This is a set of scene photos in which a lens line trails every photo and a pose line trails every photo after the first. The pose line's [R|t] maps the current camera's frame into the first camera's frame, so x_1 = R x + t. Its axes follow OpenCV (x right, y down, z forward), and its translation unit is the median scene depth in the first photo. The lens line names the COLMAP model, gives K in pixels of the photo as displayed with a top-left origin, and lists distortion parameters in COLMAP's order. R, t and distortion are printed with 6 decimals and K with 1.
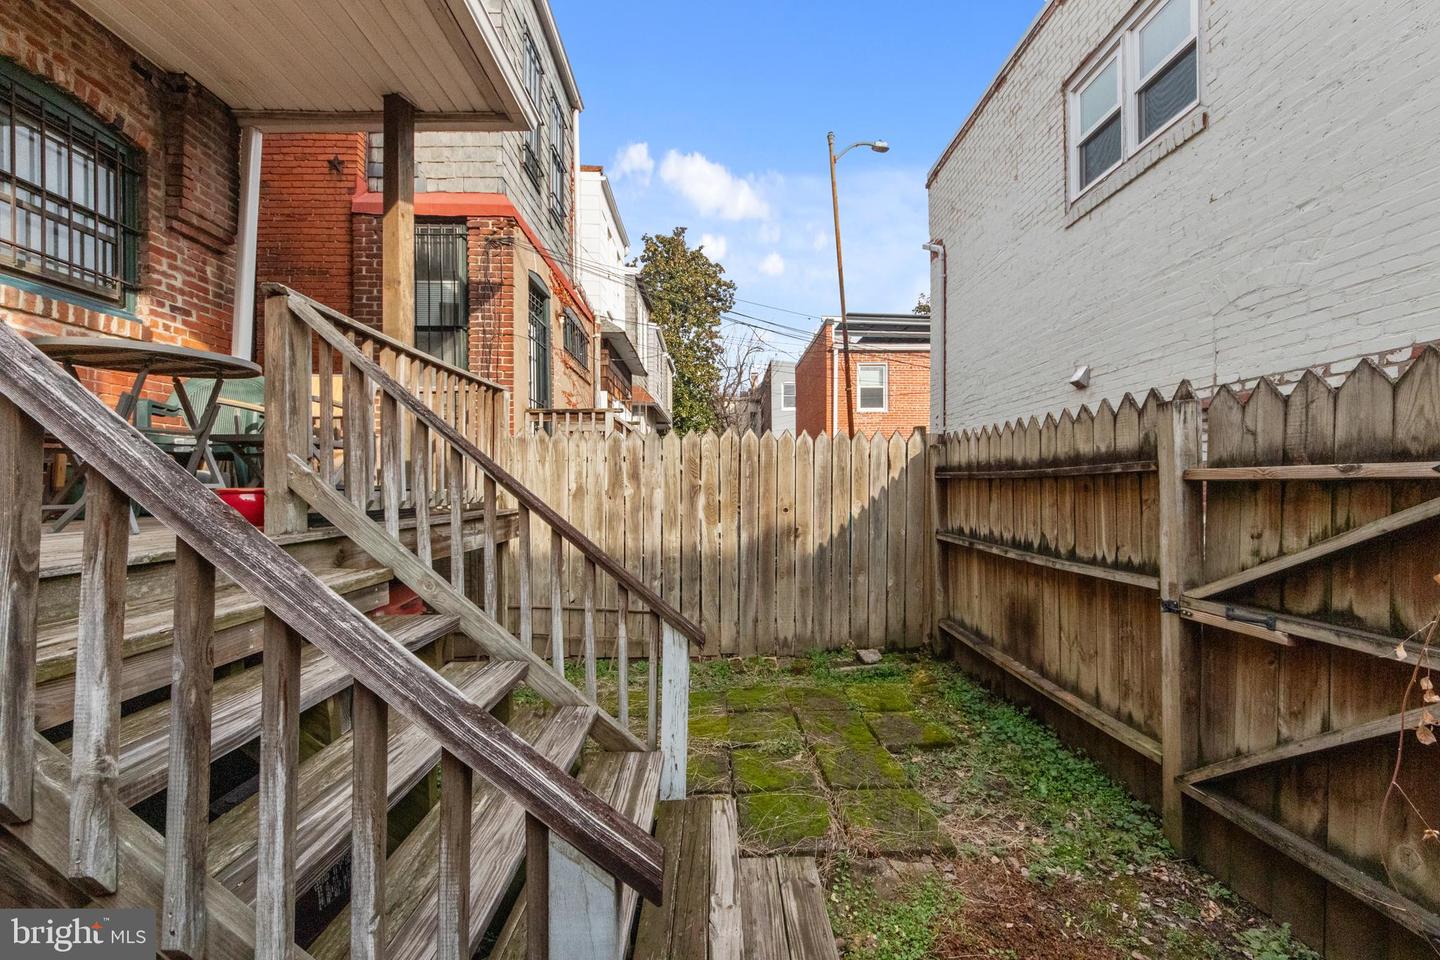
lens RADIAL K [[540.8, 0, 727.8], [0, 540.8, 486.2], [0, 0, 1]] dist [0.000219, -0.002164]
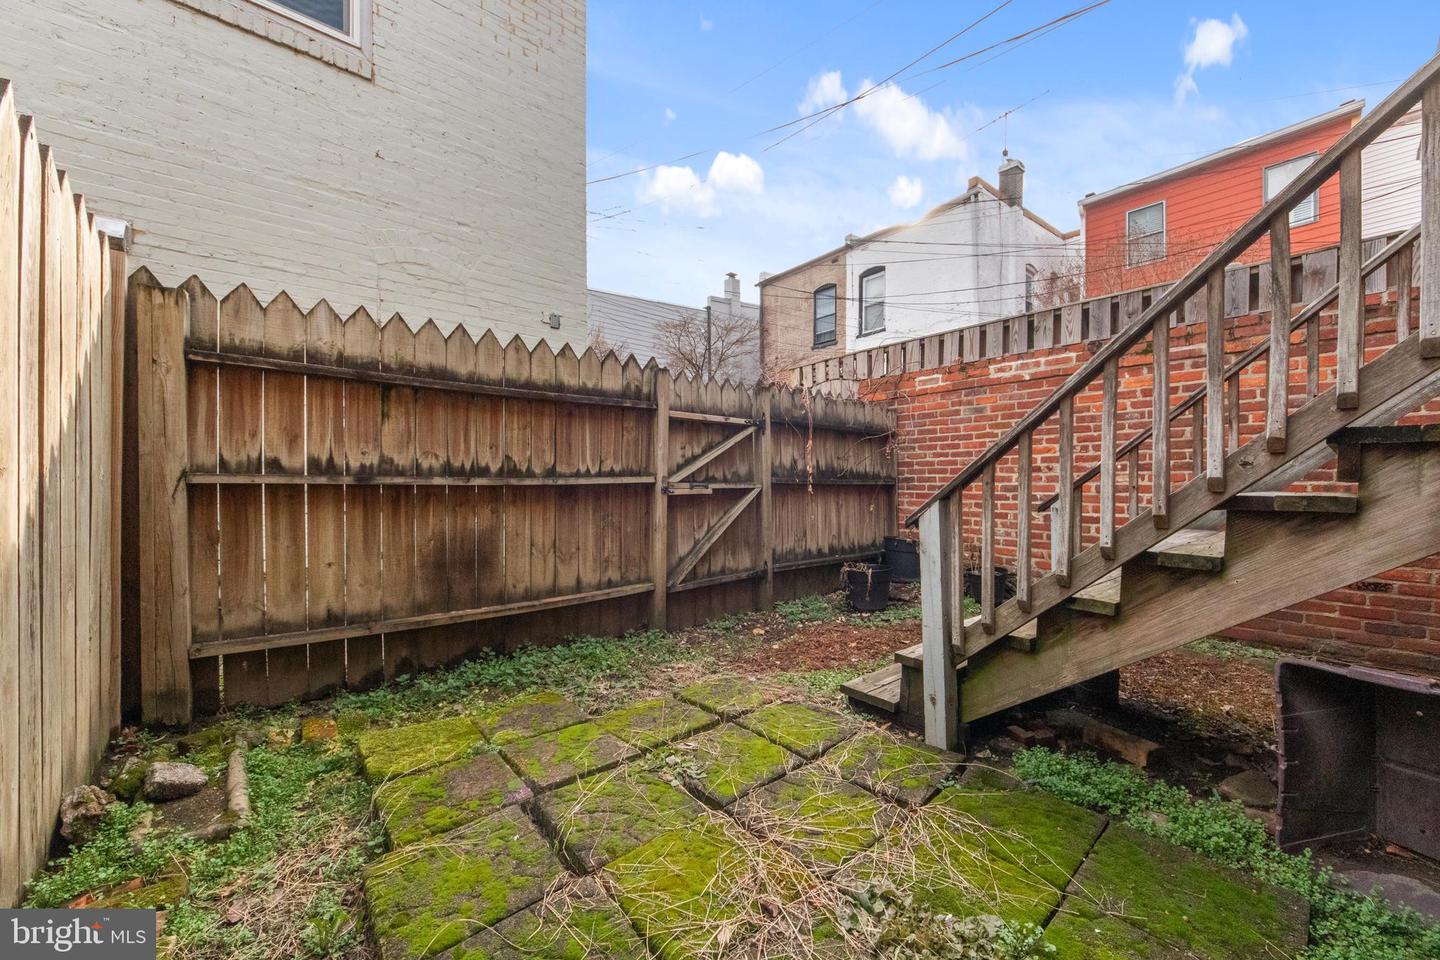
lens RADIAL K [[540.8, 0, 741.0], [0, 540.8, 486.3], [0, 0, 1]] dist [0.000219, -0.002164]
pose [[-0.637130, 0.000631, 0.770756, -0.359856], [0.004698, 0.999984, 0.003065, 0.116160], [-0.770742, 0.005574, -0.637123, 1.065864]]
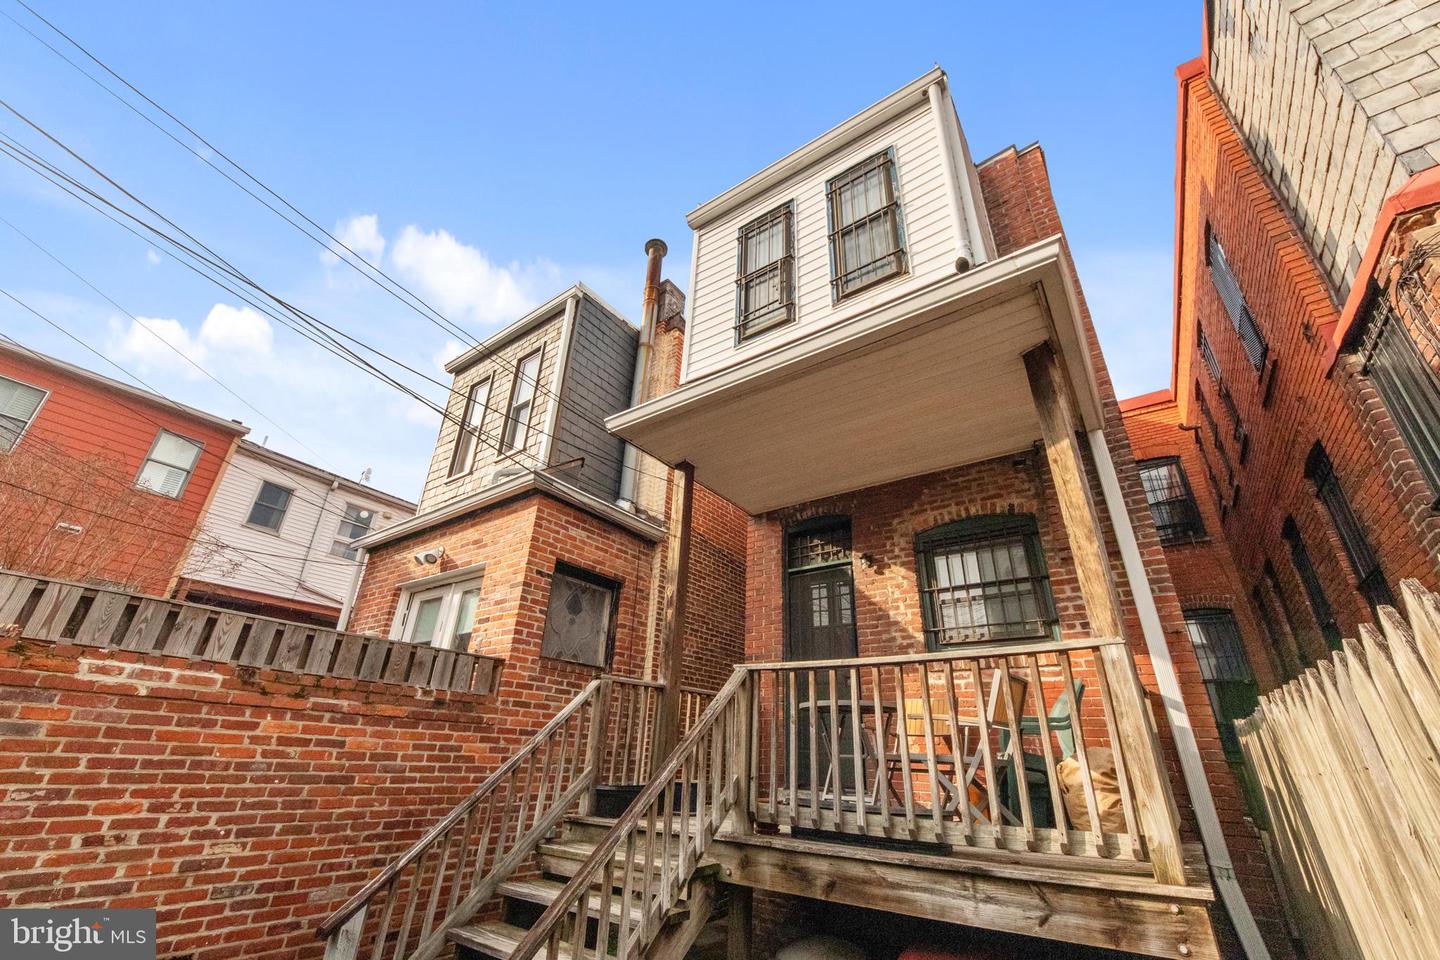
lens RADIAL K [[574.4, 0, 738.8], [0, 574.4, 486.9], [0, 0, 1]] dist [-0.002103, -0.001905]
pose [[-0.597543, -0.359597, -0.716681, 0.361096], [-0.030793, 0.903432, -0.427625, -0.054427], [0.801245, -0.233456, -0.550912, 1.144084]]
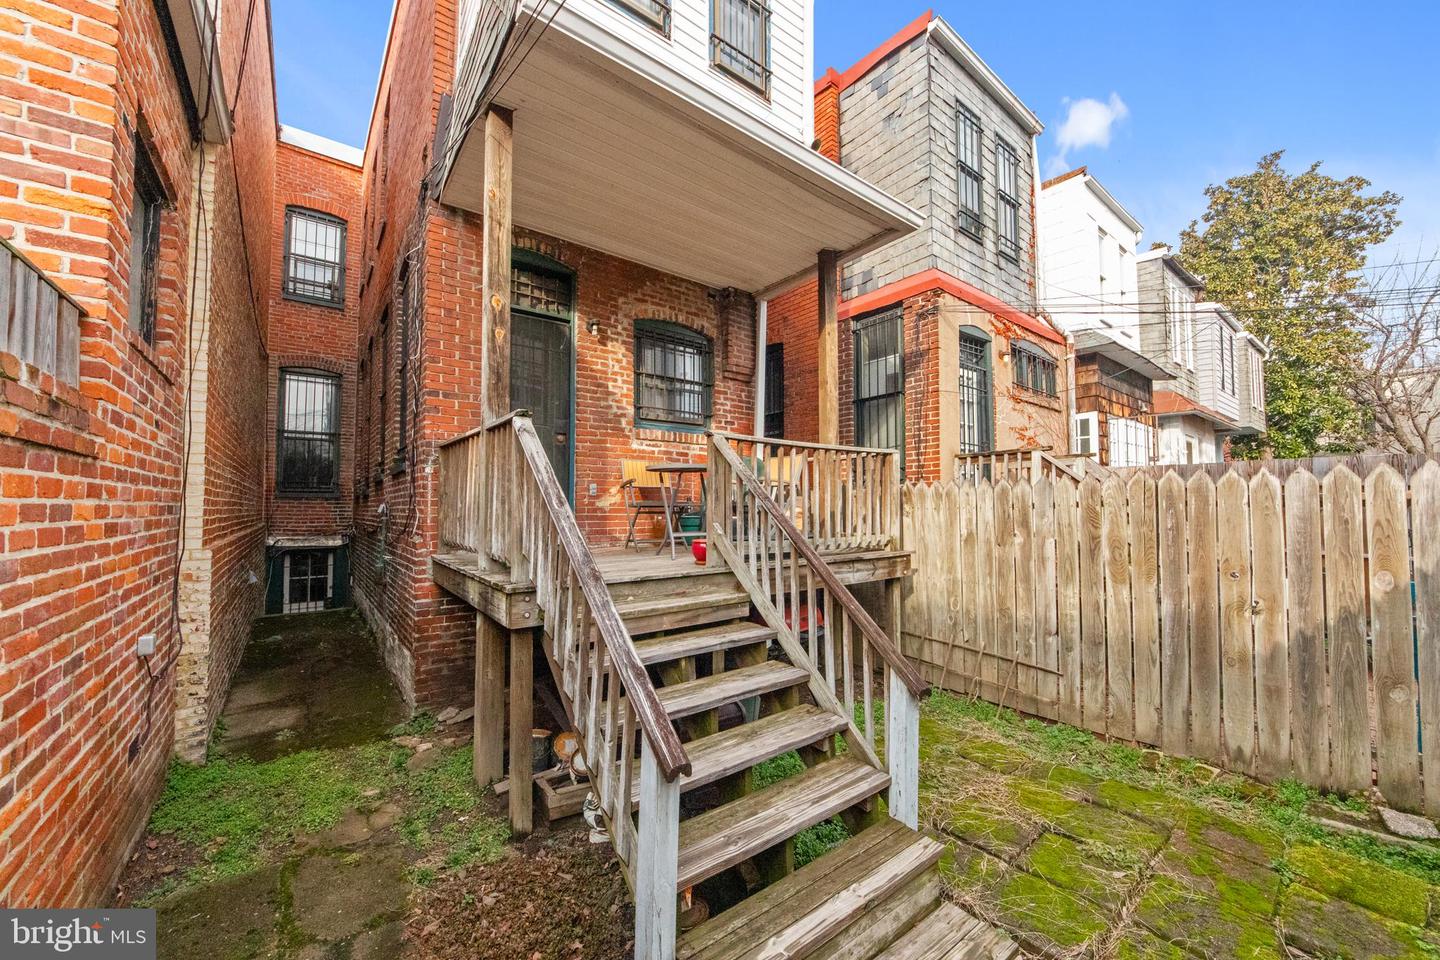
lens RADIAL K [[540.8, 0, 725.4], [0, 540.8, 481.4], [0, 0, 1]] dist [0.000219, -0.002164]
pose [[0.591423, -0.033583, -0.805662, 0.360127], [-0.001901, 0.999071, -0.043041, -0.064638], [0.806359, 0.026987, 0.590810, -0.021687]]
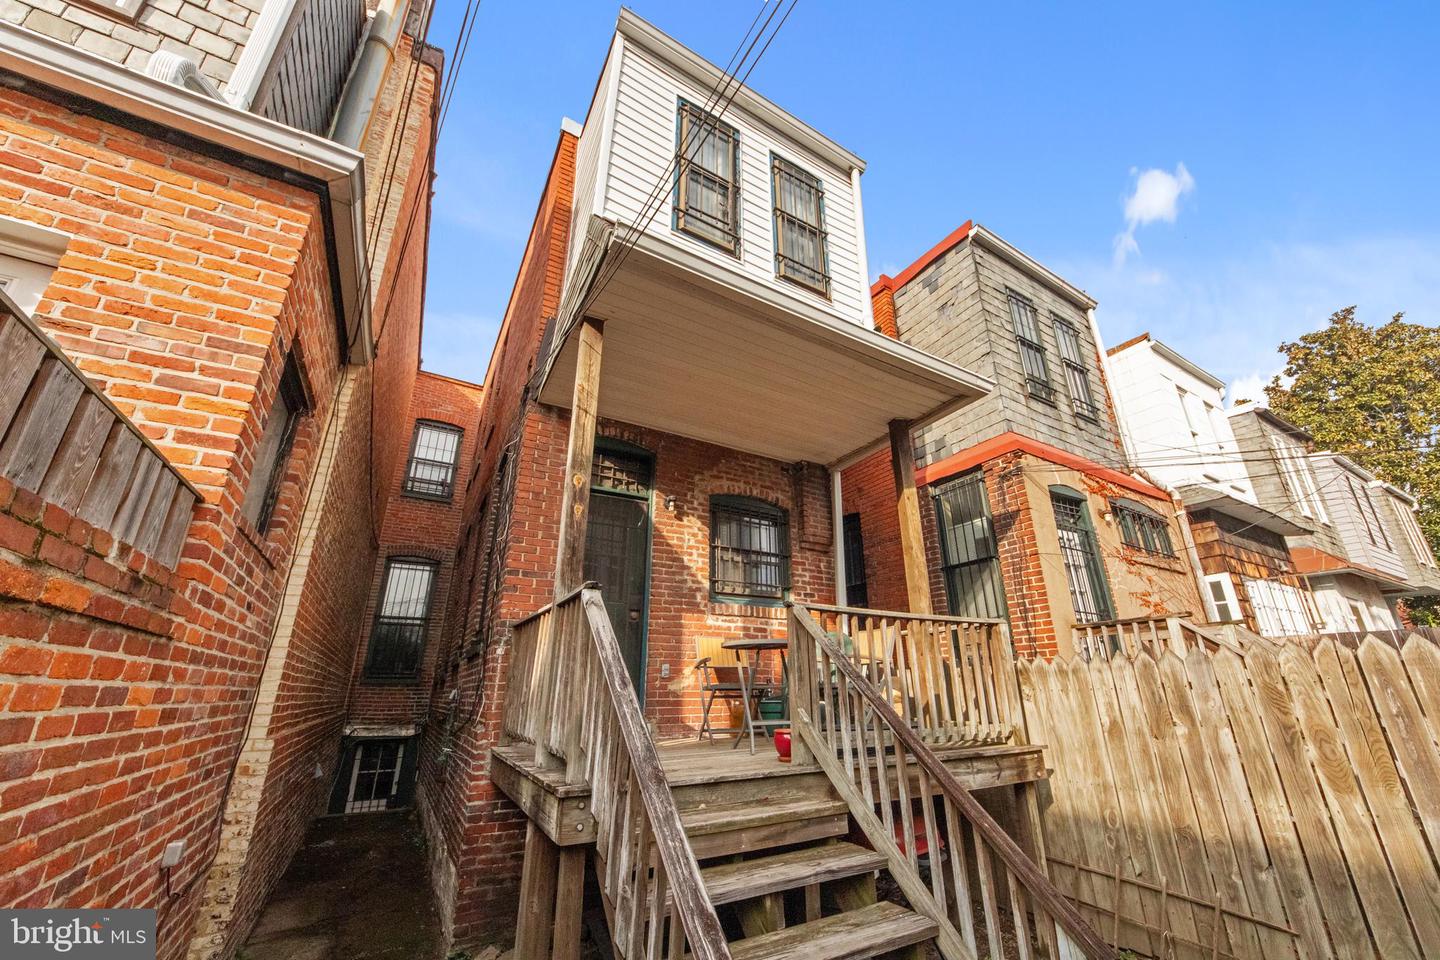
lens RADIAL K [[540.8, 0, 733.6], [0, 540.8, 492.9], [0, 0, 1]] dist [0.000219, -0.002164]
pose [[0.482612, -0.300930, -0.822513, 0.307013], [0.004142, 0.939893, -0.341445, -0.060468], [0.875824, 0.161379, 0.454850, 0.011996]]
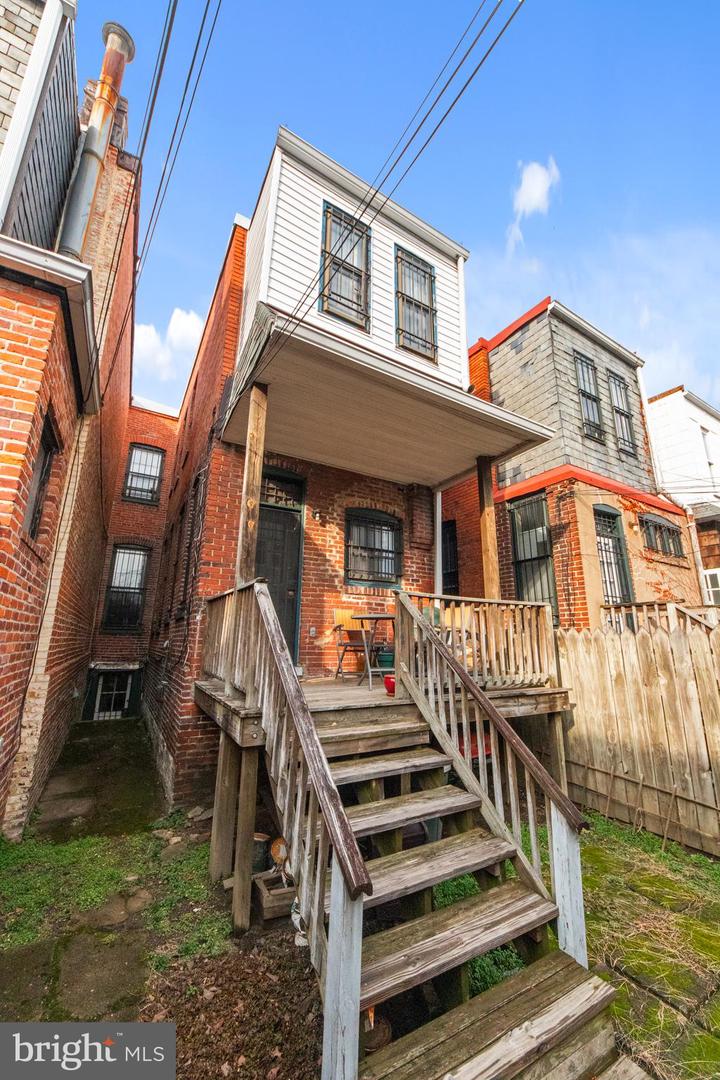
lens RADIAL K [[405.6, 0, 362.4], [0, 405.6, 537.7], [0, 0, 1]] dist [0.000219, -0.002164]
pose [[0.477419, -0.205896, -0.854212, 0.380709], [-0.014554, 0.970172, -0.241981, -0.083313], [0.878555, 0.127959, 0.460182, -0.008551]]
